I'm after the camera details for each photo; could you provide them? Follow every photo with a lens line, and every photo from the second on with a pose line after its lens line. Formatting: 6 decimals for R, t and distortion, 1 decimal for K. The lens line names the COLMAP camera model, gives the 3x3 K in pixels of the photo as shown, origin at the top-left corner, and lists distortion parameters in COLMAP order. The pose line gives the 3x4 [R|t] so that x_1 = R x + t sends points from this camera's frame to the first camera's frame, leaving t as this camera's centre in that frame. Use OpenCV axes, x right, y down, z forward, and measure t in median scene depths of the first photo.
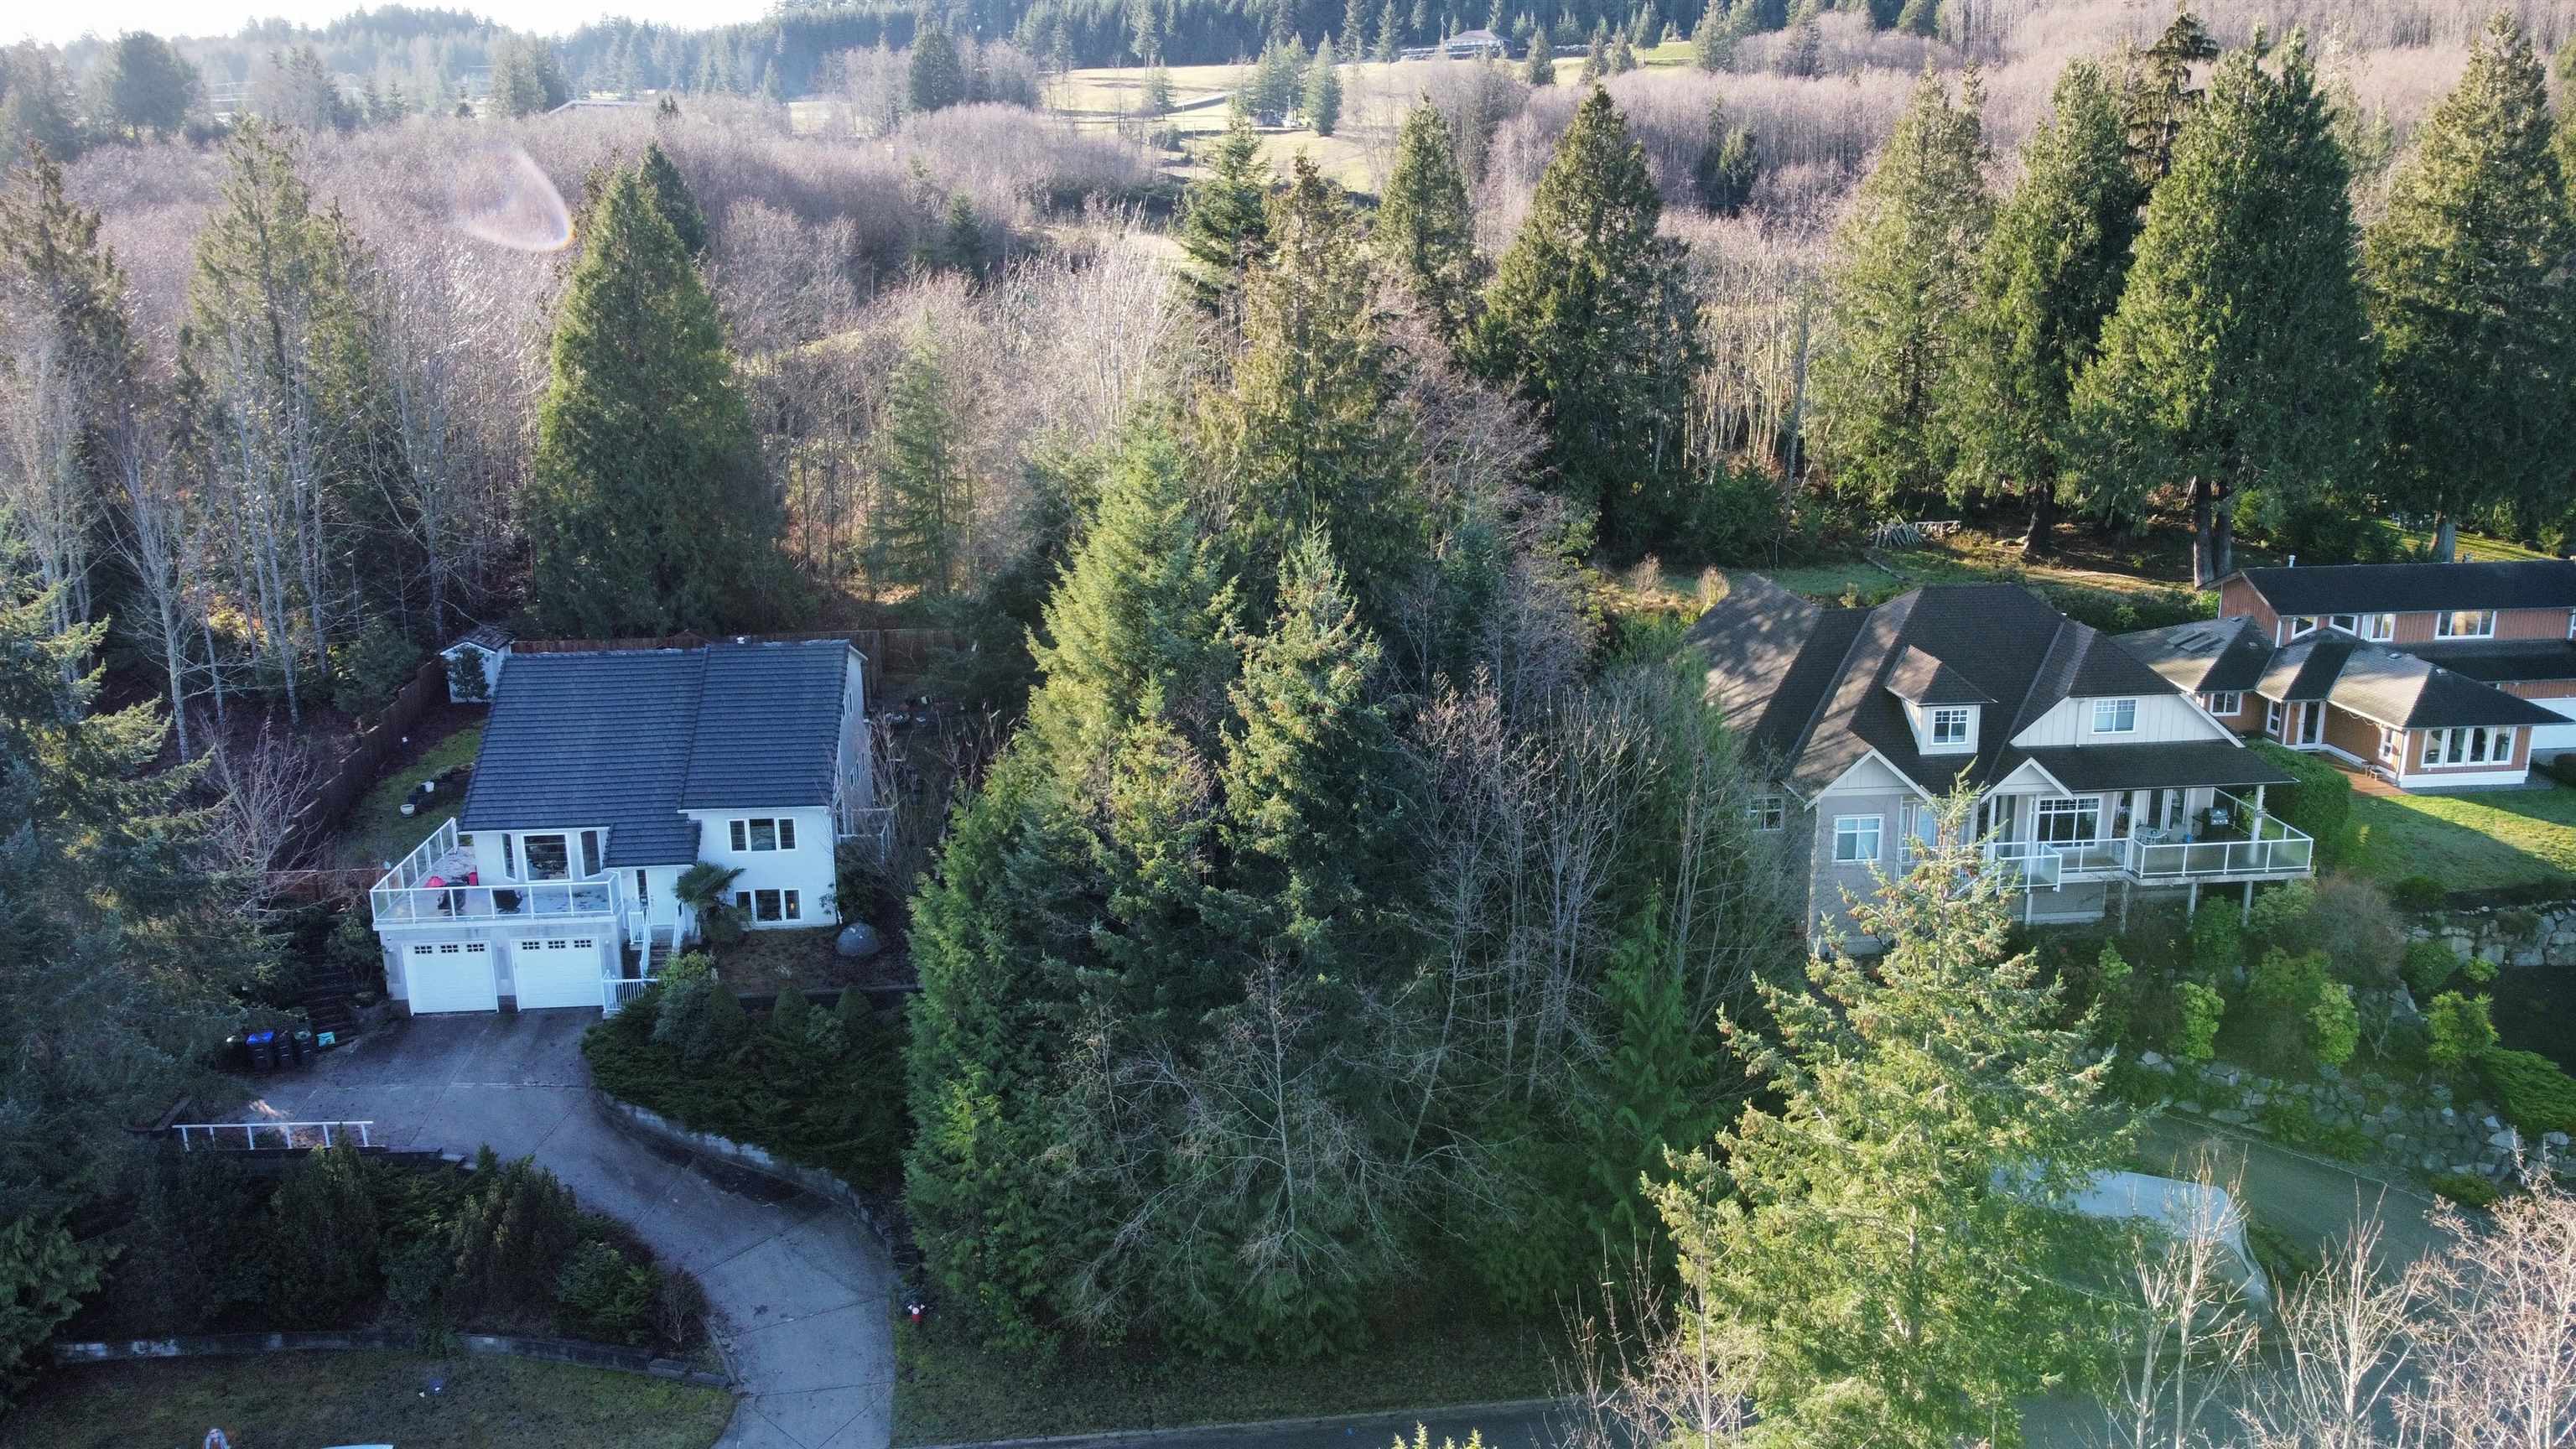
lens RADIAL K [[1978.7, 0, 1292.6], [0, 1978.7, 718.6], [0, 0, 1]] dist [0.000967, -0.009108]
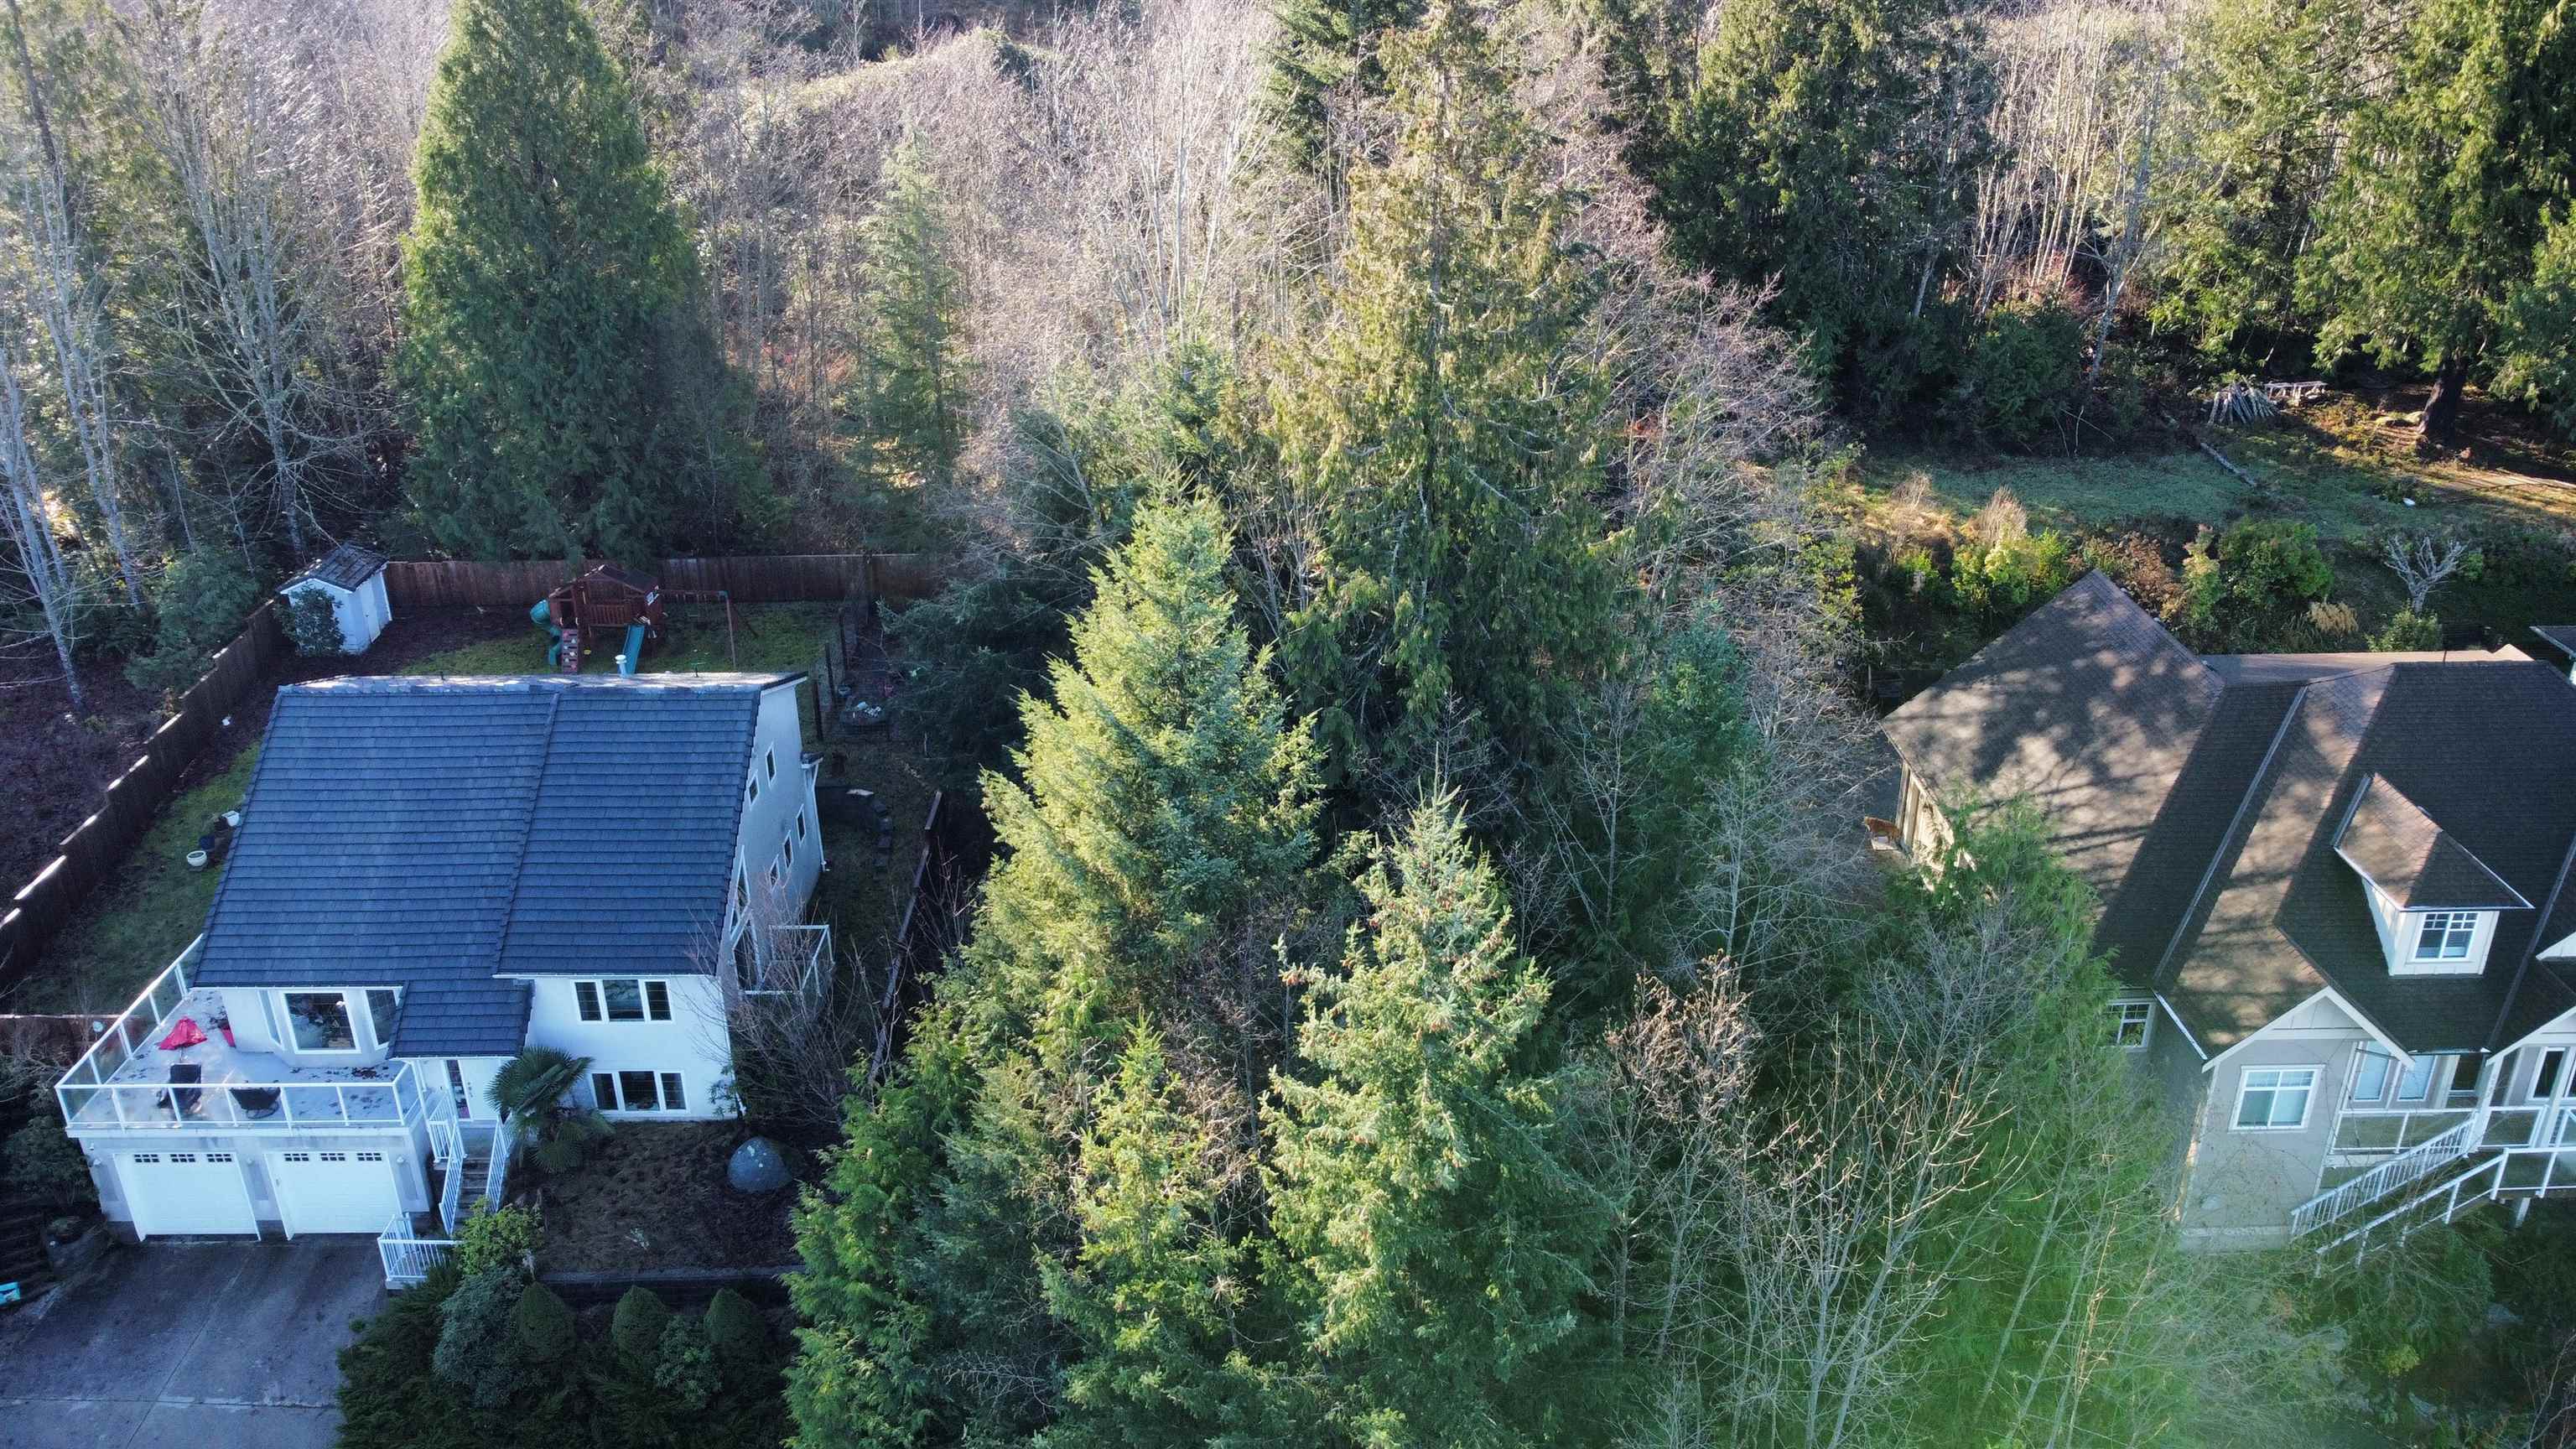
lens RADIAL K [[1967.4, 0, 1288.0], [0, 1967.4, 724.5], [0, 0, 1]] dist [-0.005293, -0.000222]
pose [[0.997021, 0.035796, -0.068322, 0.004500], [-0.022627, 0.982552, 0.184606, -0.151946], [0.073738, -0.182510, 0.980435, 0.334898]]
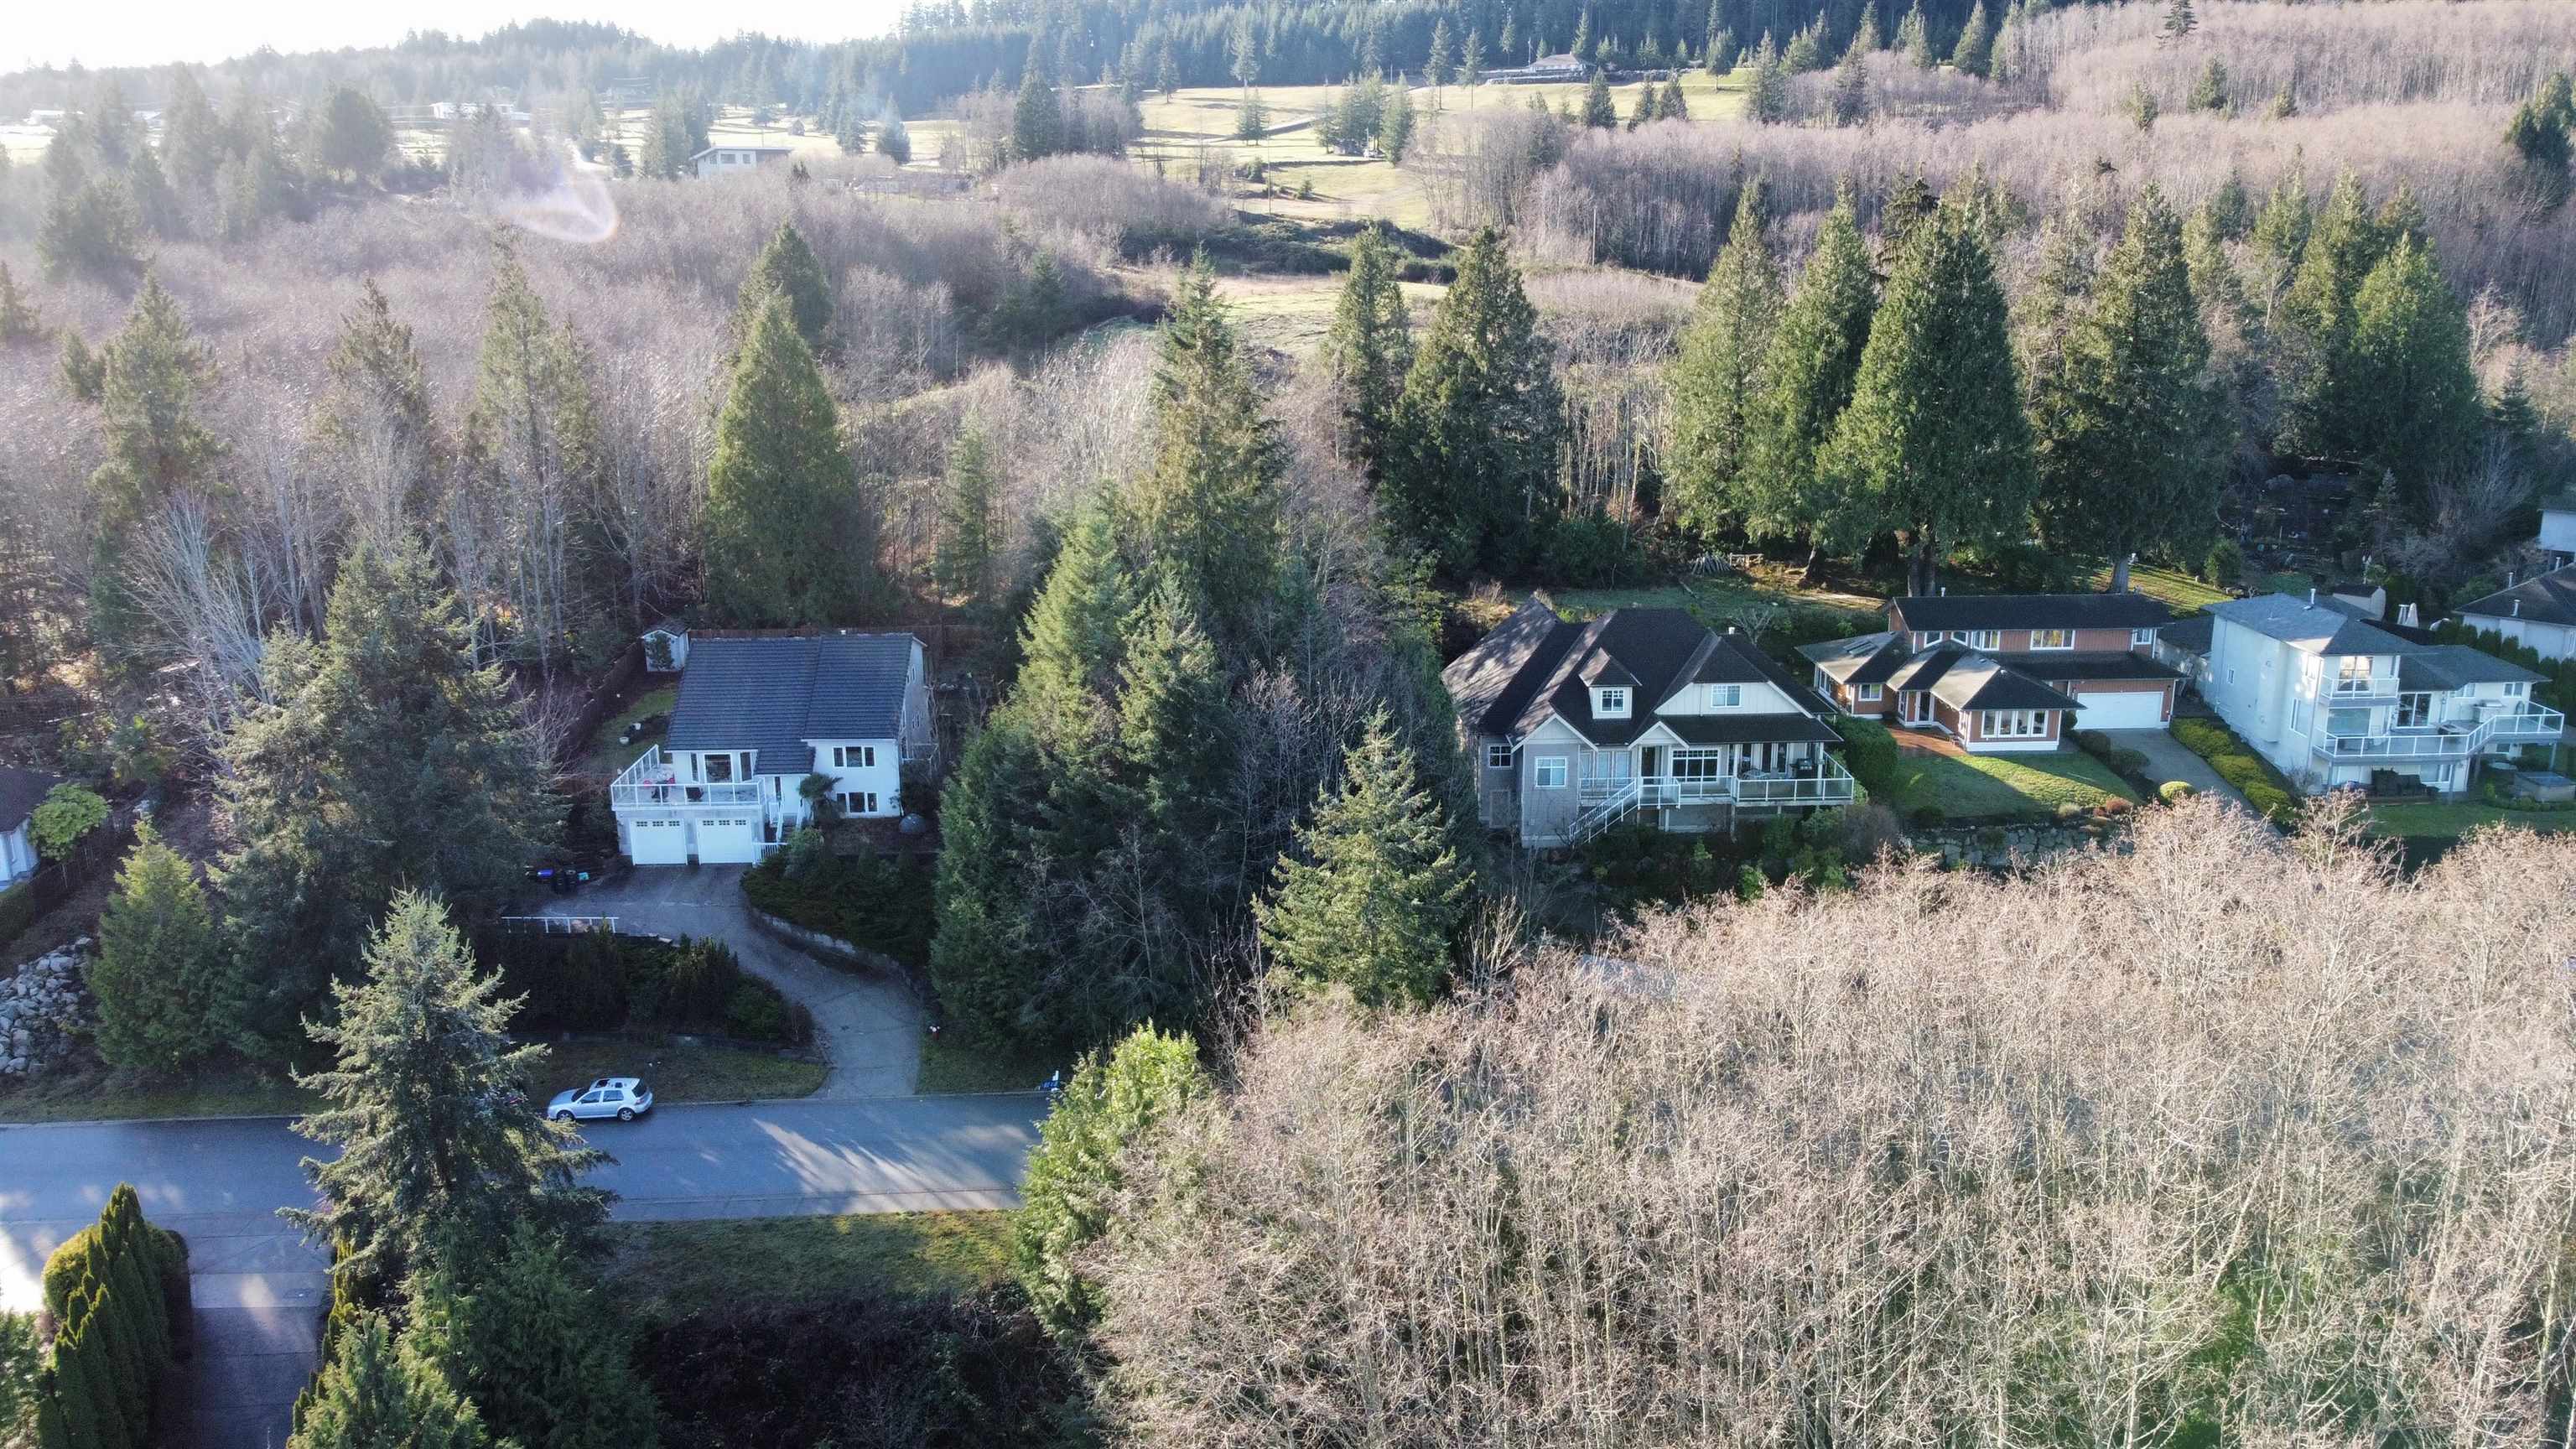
lens RADIAL K [[1978.7, 0, 1292.6], [0, 1978.7, 718.6], [0, 0, 1]] dist [0.000967, -0.009108]
pose [[0.998279, 0.017899, -0.055849, 0.151329], [-0.017710, 0.999836, 0.003875, 0.014834], [0.055910, -0.002880, 0.998432, -0.497021]]
